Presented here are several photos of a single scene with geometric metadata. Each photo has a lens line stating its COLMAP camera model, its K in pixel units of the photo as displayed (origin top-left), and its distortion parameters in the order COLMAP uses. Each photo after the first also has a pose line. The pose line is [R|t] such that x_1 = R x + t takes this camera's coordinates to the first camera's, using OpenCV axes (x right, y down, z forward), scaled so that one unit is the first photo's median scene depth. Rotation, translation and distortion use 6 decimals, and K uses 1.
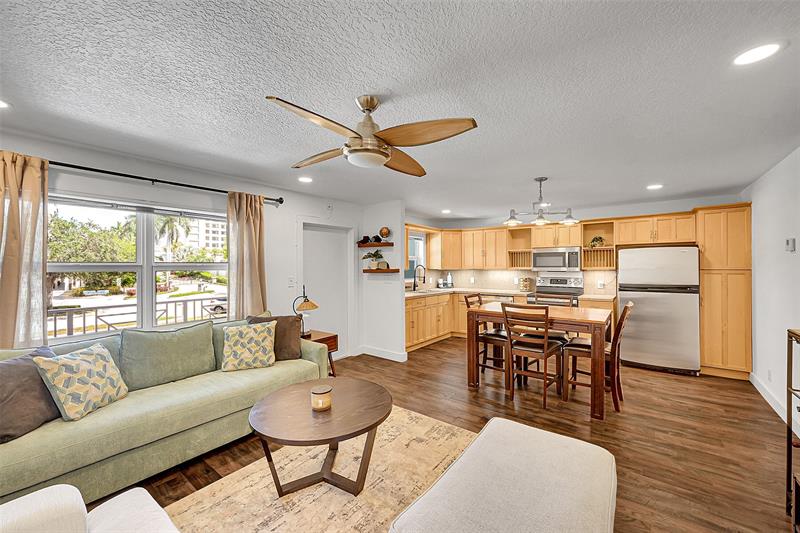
lens RADIAL K [[315.0, 0, 401.1], [0, 315.0, 265.0], [0, 0, 1]] dist [0.000075, 0.000064]
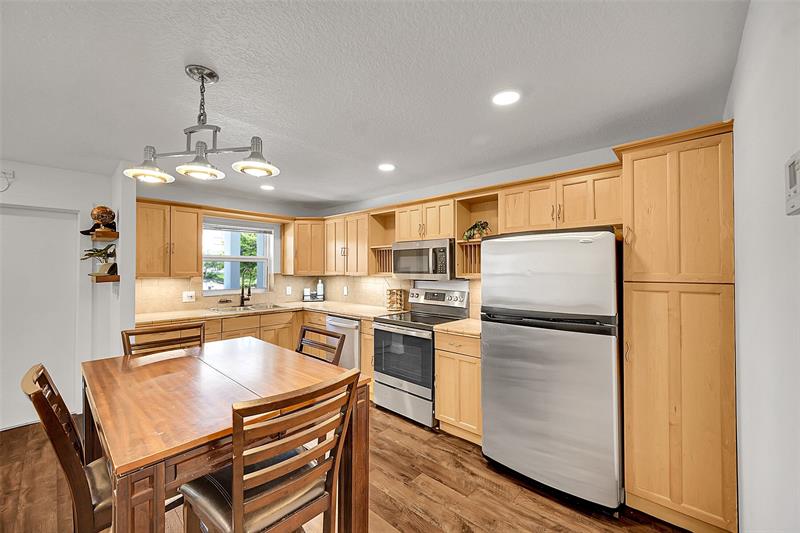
lens RADIAL K [[315.0, 0, 402.1], [0, 315.0, 263.7], [0, 0, 1]] dist [0.000075, 0.000064]
pose [[0.997005, 0.000977, -0.077333, 0.523308], [-0.001981, 0.999915, -0.012912, -0.003547], [0.077314, 0.013027, 0.996922, 0.409202]]
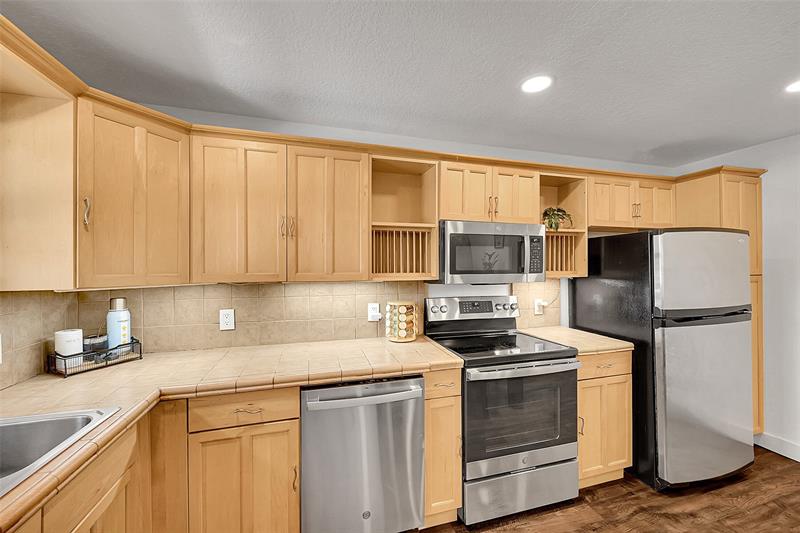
lens RADIAL K [[315.0, 0, 403.3], [0, 315.0, 264.4], [0, 0, 1]] dist [0.000075, 0.000064]
pose [[0.583767, 0.005667, 0.811902, 0.109905], [0.000341, 0.999974, -0.007225, -0.000999], [-0.811921, 0.004495, 0.583749, 0.903306]]
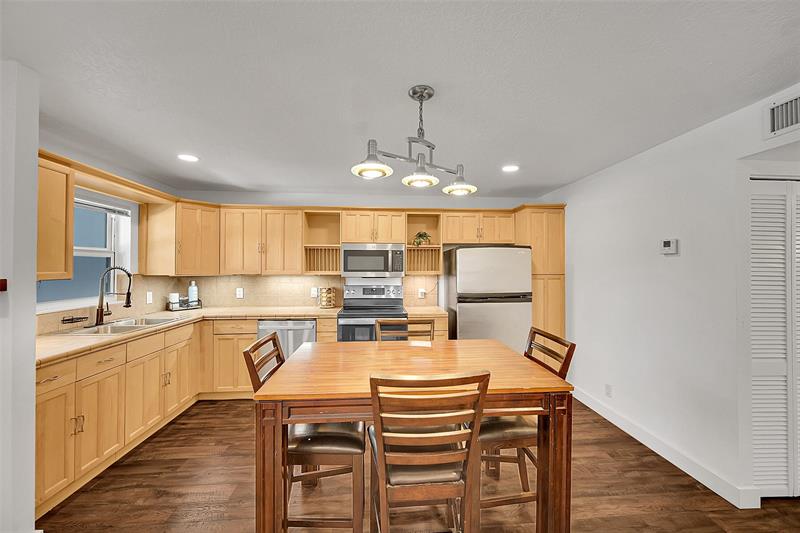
lens RADIAL K [[315.0, 0, 403.5], [0, 315.0, 264.7], [0, 0, 1]] dist [0.000075, 0.000064]
pose [[0.737497, 0.009894, 0.675278, 0.068135], [-0.005542, 0.999948, -0.008598, -0.002082], [-0.675328, 0.002599, 0.737513, 0.458240]]
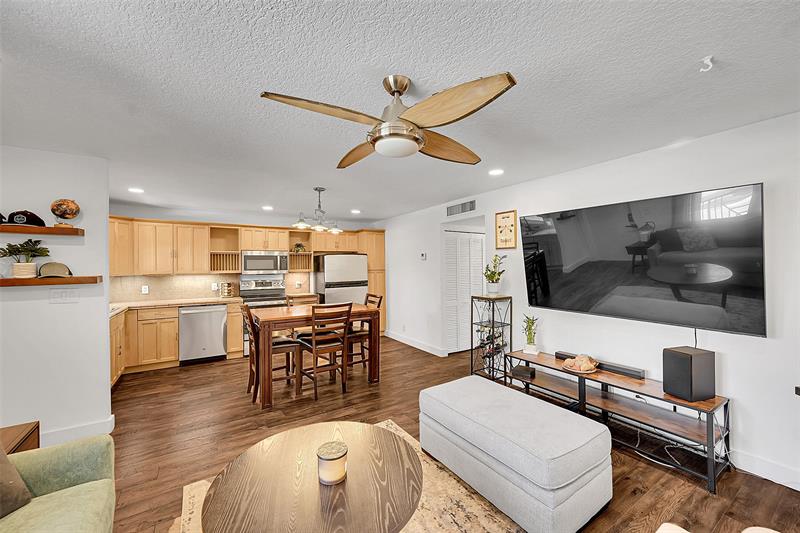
lens RADIAL K [[315.0, 0, 403.4], [0, 315.0, 264.0], [0, 0, 1]] dist [0.000075, 0.000064]
pose [[0.331401, 0.005954, 0.943471, -0.340280], [0.007580, 0.999931, -0.008973, -0.000054], [-0.943460, 0.010125, 0.331333, 0.253011]]
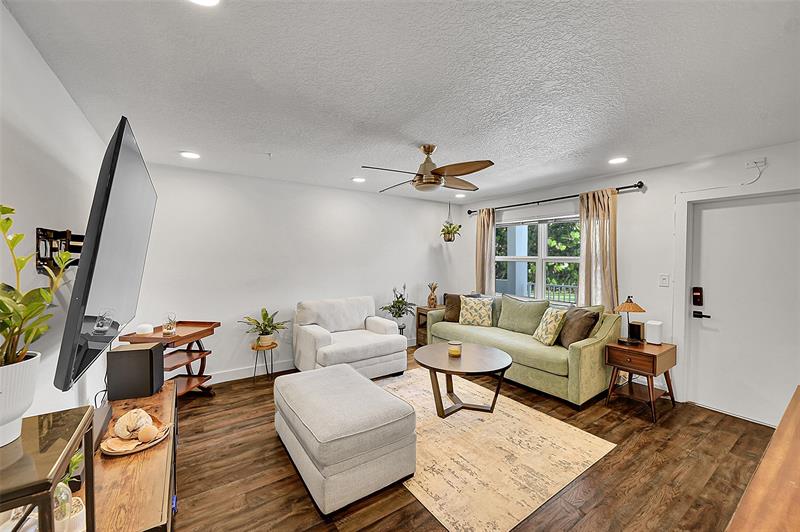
lens RADIAL K [[315.0, 0, 398.8], [0, 315.0, 265.8], [0, 0, 1]] dist [0.000075, 0.000064]
pose [[-0.313910, 0.027791, -0.949046, 0.495861], [-0.003012, 0.999537, 0.030266, -0.004885], [0.949448, 0.012359, -0.313681, 0.490605]]
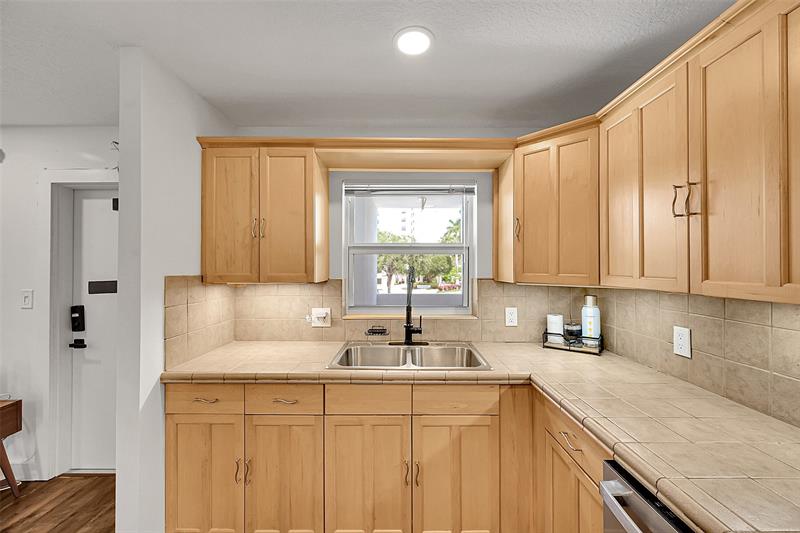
lens RADIAL K [[315.0, 0, 404.1], [0, 315.0, 265.9], [0, 0, 1]] dist [0.000075, 0.000064]
pose [[0.616187, 0.000810, -0.787600, 0.359359], [-0.001182, 0.999999, 0.000104, -0.002542], [0.787599, 0.000866, 0.616187, 0.938733]]
